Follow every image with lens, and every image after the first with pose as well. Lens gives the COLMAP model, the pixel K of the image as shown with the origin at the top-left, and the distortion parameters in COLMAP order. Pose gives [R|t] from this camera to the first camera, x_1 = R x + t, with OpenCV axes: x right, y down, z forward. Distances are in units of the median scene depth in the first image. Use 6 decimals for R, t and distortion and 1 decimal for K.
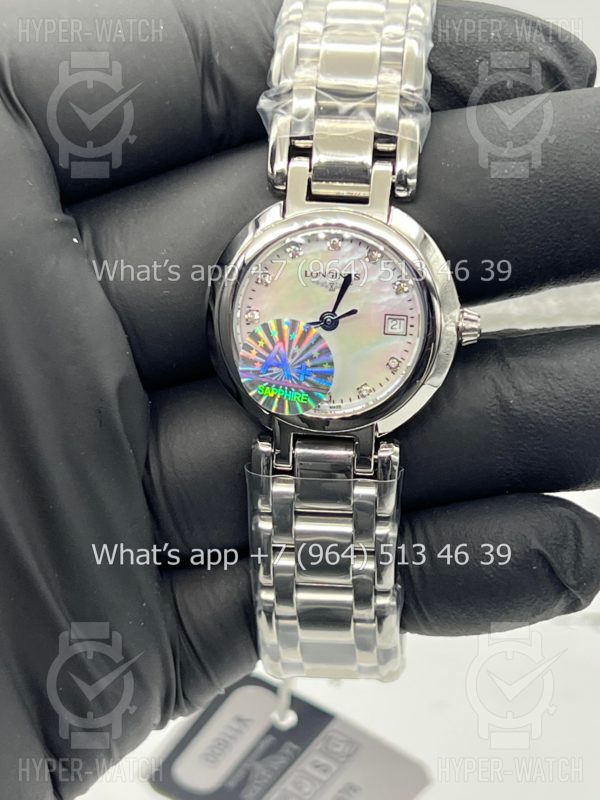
lens RADIAL K [[1832.1, 0, 300.0], [0, 1832.1, 400.0], [0, 0, 1]] dist [0.229434, -0.461239]
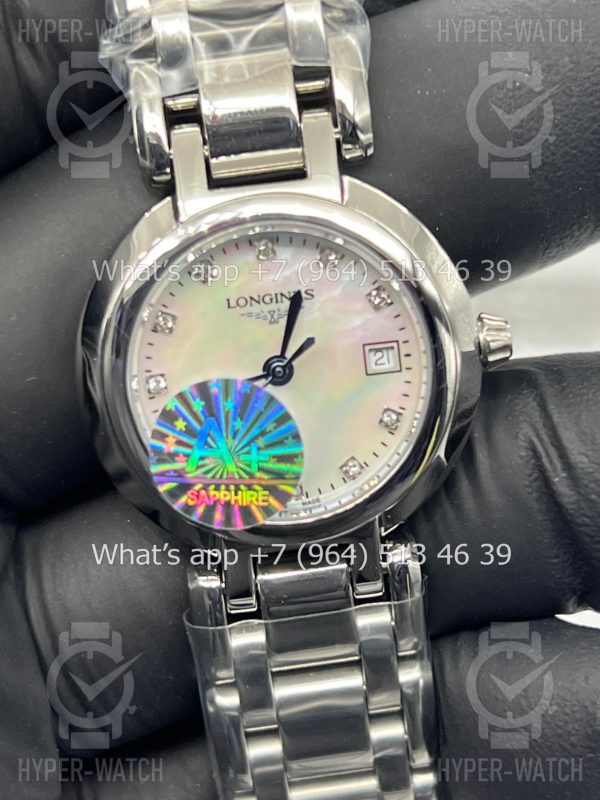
lens RADIAL K [[1832.1, 0, 300.0], [0, 1832.1, 400.0], [0, 0, 1]] dist [0.229434, -0.461239]
pose [[0.978532, -0.179034, 0.102086, -0.042943], [0.180869, 0.983467, -0.008937, -0.025864], [-0.098799, 0.027209, 0.994735, 0.368035]]
